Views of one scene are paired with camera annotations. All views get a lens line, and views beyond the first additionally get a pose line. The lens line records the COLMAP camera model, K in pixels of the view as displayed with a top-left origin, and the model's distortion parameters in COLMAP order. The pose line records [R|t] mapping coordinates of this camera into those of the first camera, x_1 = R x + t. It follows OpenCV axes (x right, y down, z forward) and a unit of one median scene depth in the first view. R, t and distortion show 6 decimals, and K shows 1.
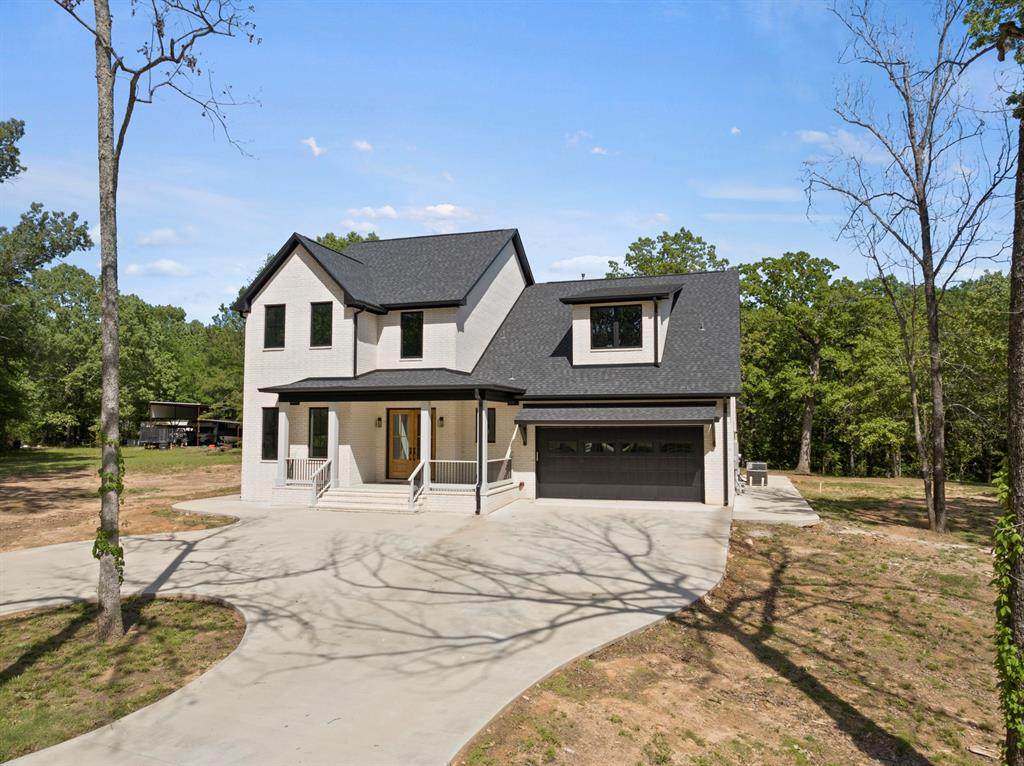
lens RADIAL K [[748.2, 0, 512.0], [0, 748.2, 383.0], [0, 0, 1]] dist [-0.000010, -0.000585]
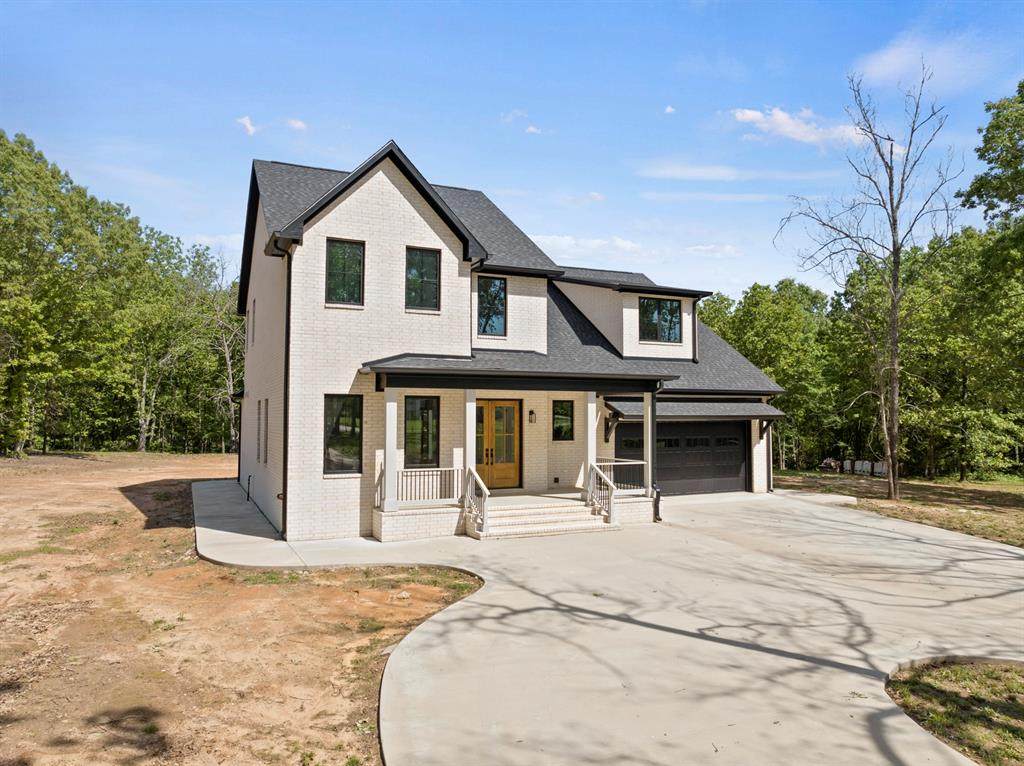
lens RADIAL K [[748.2, 0, 512.0], [0, 748.2, 383.0], [0, 0, 1]] dist [-0.000010, -0.000585]
pose [[0.712035, 0.030611, 0.701476, -0.688136], [-0.045251, 0.998973, 0.002338, 0.014496], [-0.700684, -0.033407, 0.712689, 0.431216]]
